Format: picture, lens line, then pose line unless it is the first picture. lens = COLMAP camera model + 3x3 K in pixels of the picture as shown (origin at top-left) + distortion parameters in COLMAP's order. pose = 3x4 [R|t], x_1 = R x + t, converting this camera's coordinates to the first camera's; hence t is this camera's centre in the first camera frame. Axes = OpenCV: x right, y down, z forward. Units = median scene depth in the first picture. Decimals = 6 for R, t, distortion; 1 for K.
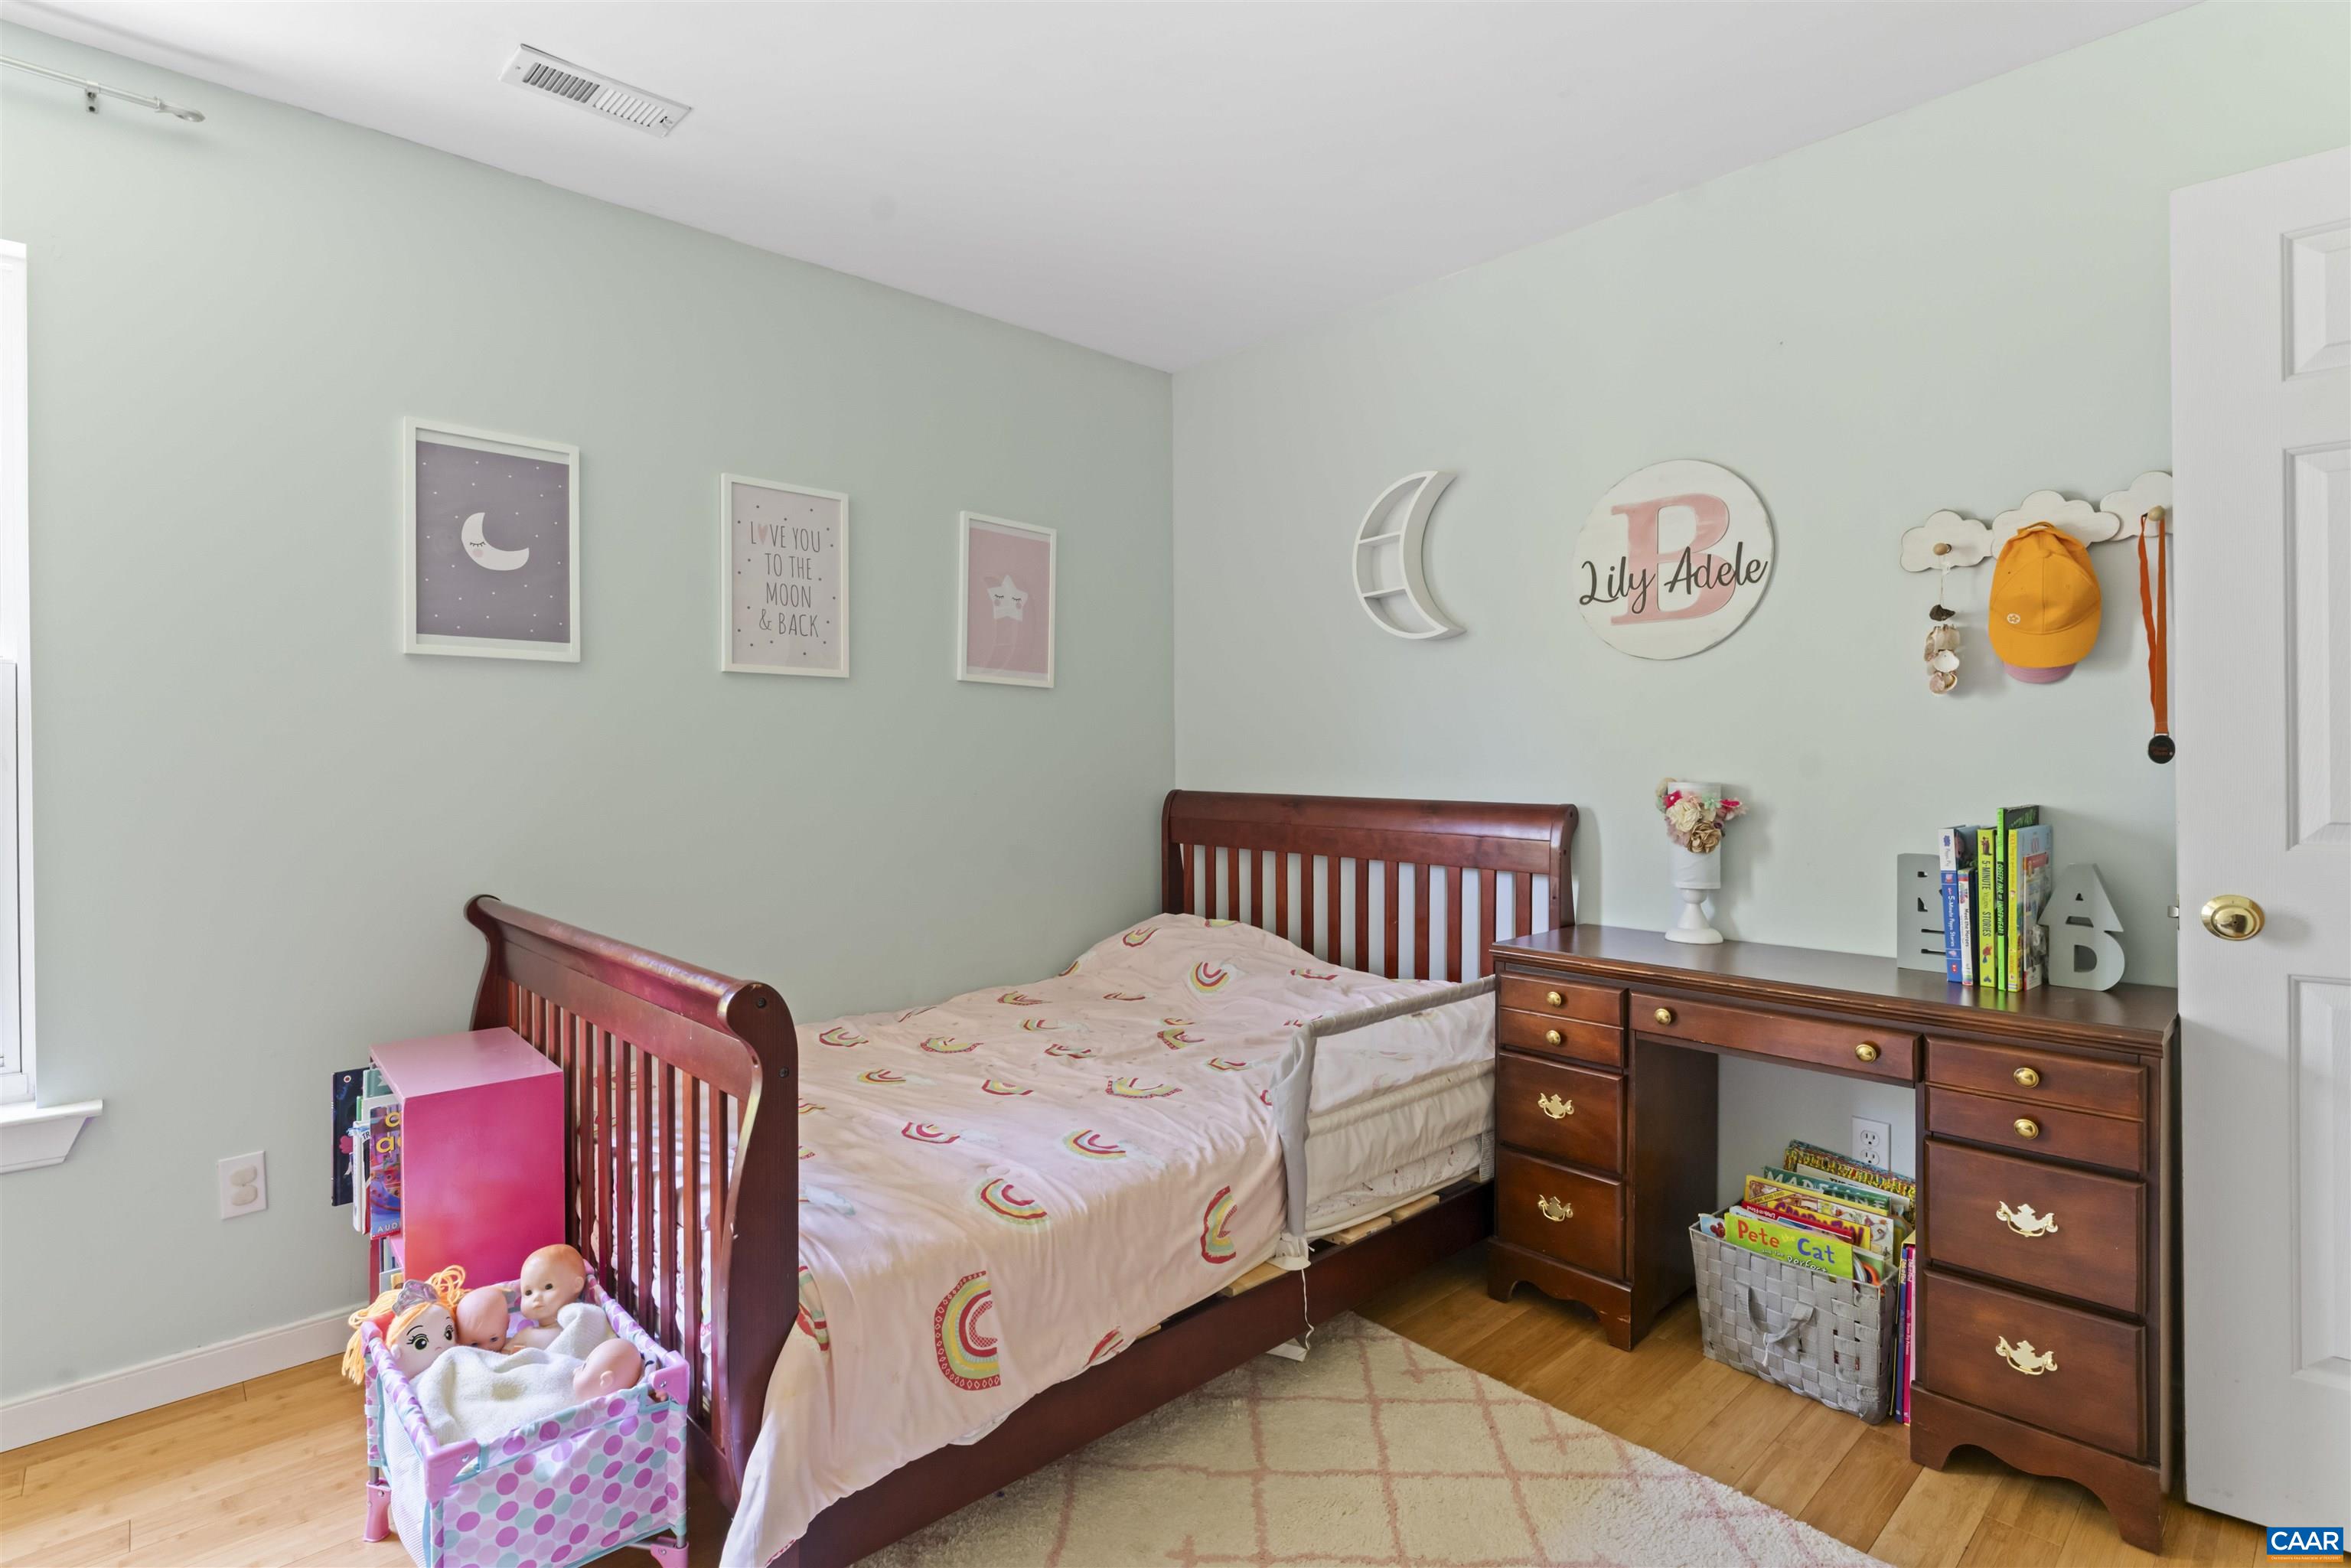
lens RADIAL K [[1098.3, 0, 1175.7], [0, 1098.3, 777.8], [0, 0, 1]] dist [-0.000601, -0.001598]
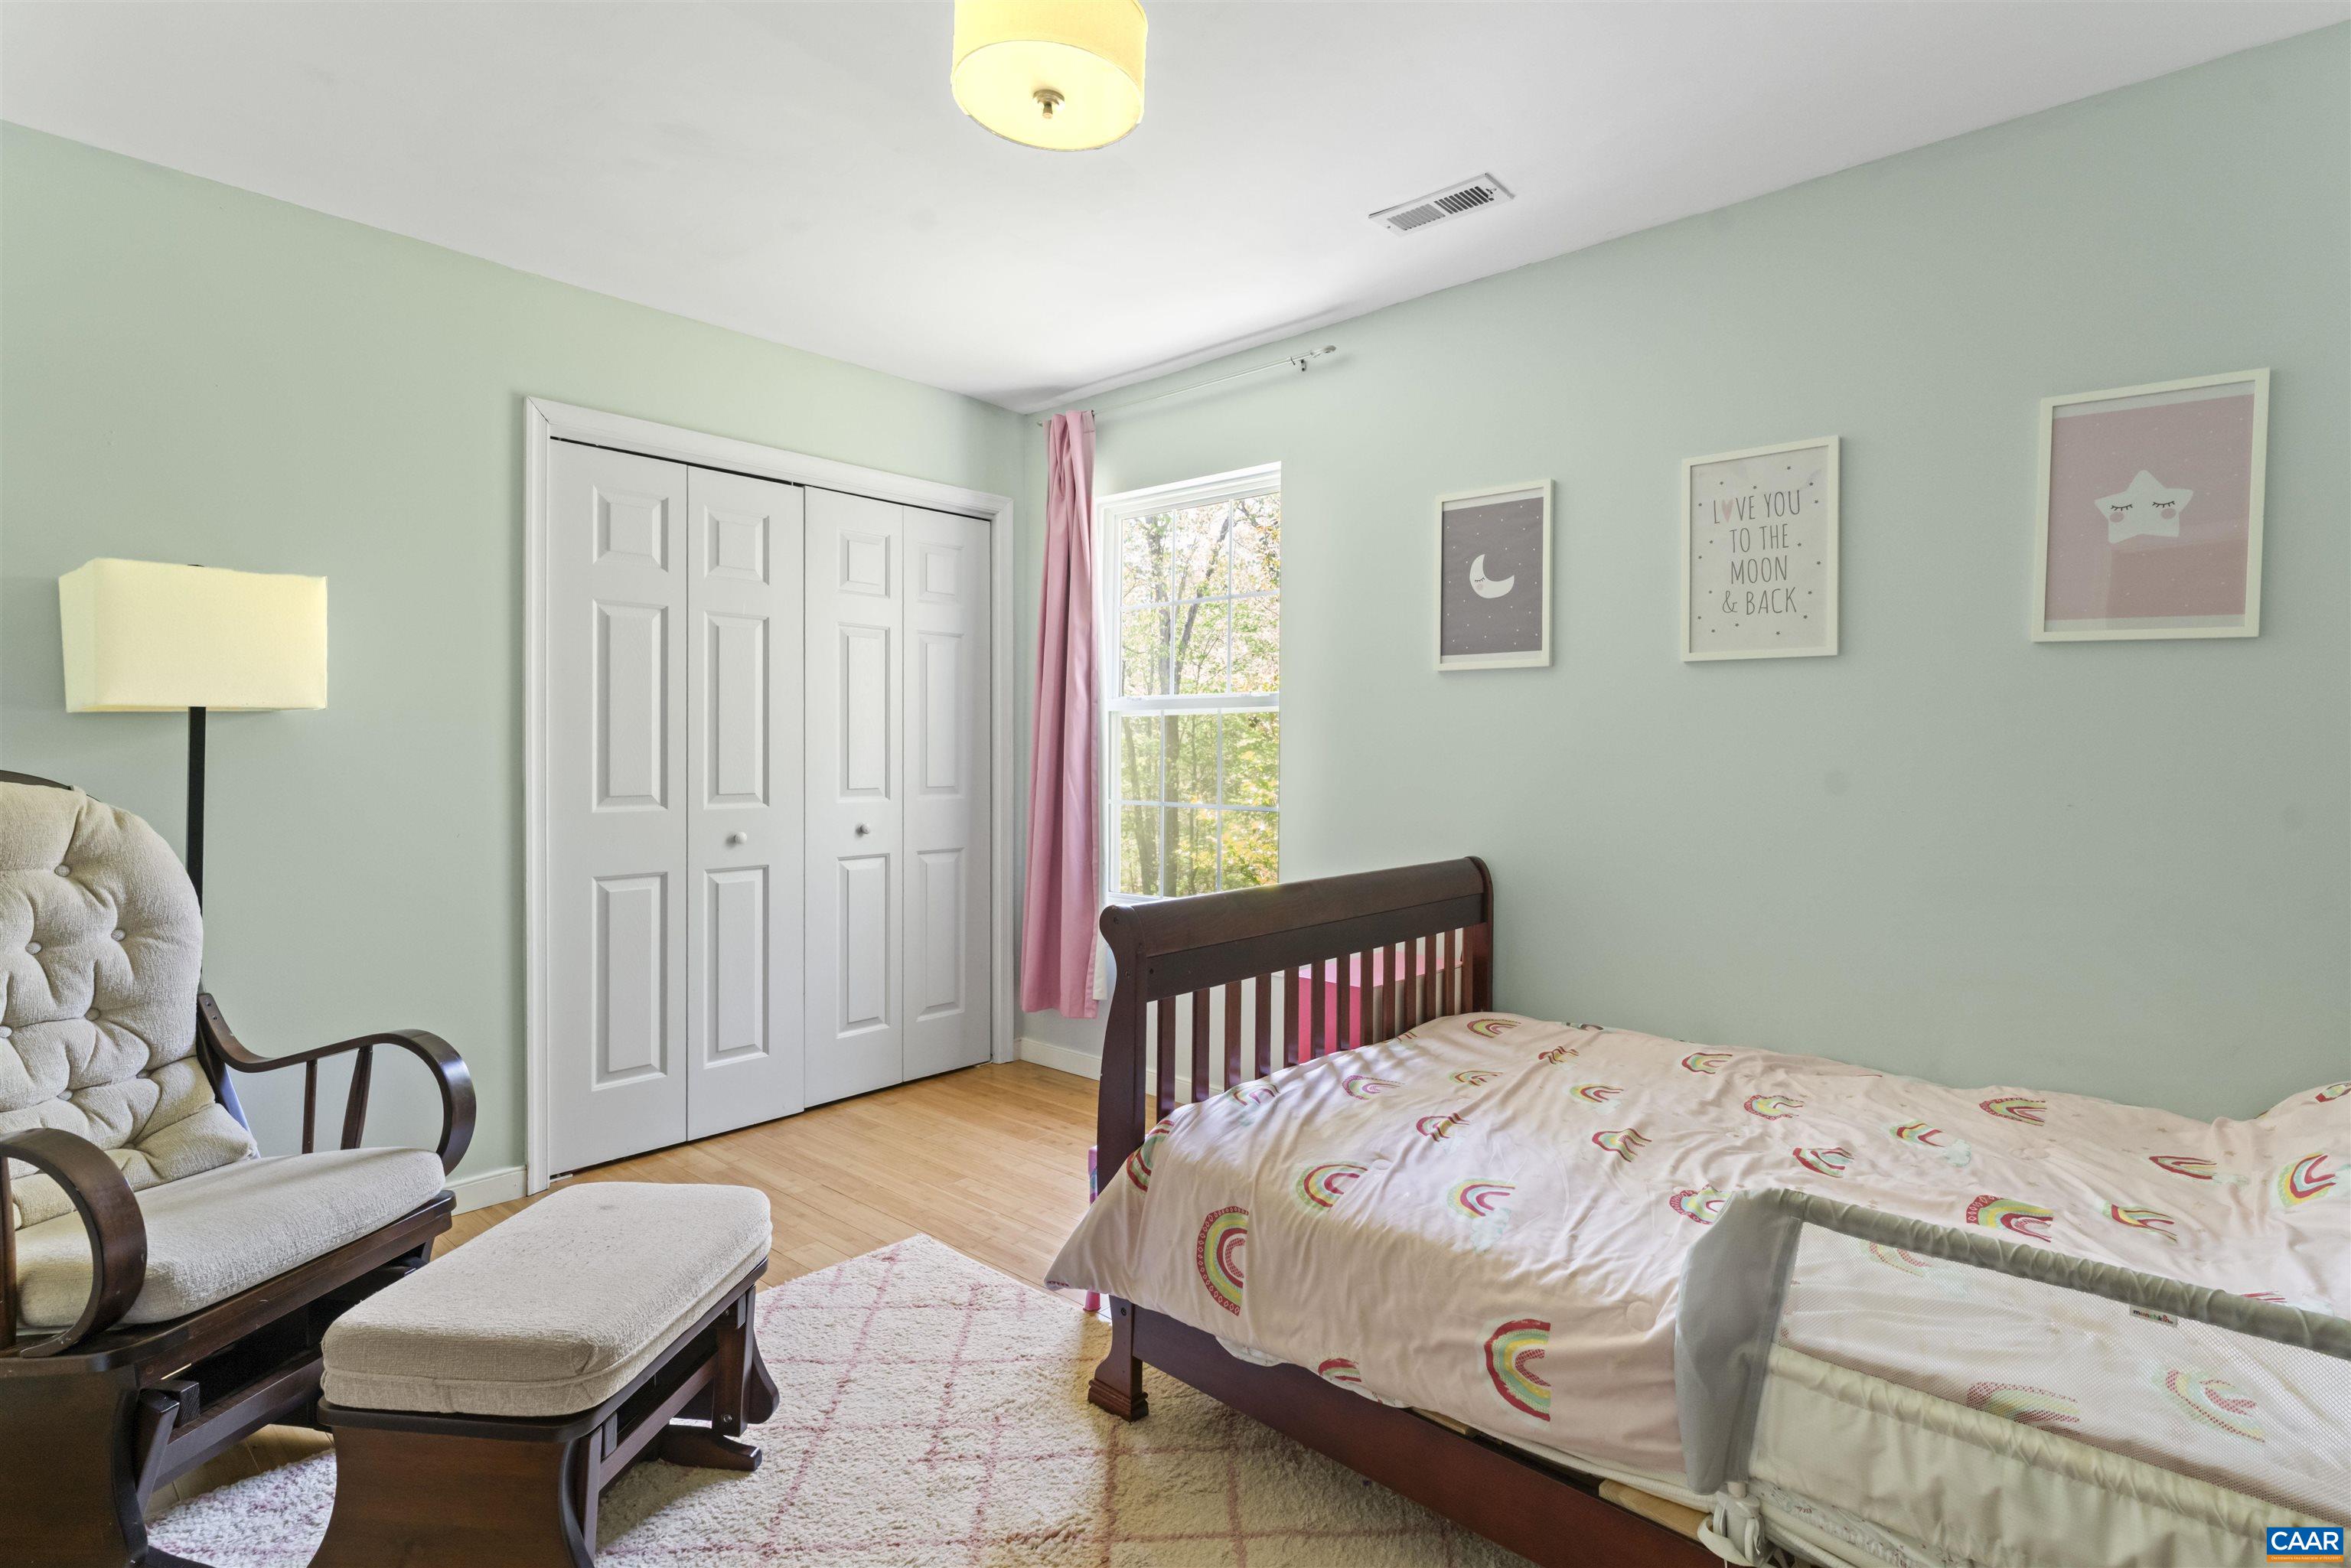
lens RADIAL K [[1098.3, 0, 1176.1], [0, 1098.3, 765.1], [0, 0, 1]] dist [-0.000601, -0.001598]
pose [[0.122906, 0.021009, -0.992196, 0.595904], [-0.020078, 0.999624, 0.018679, -0.016400], [0.992215, 0.017625, 0.123282, 0.508290]]
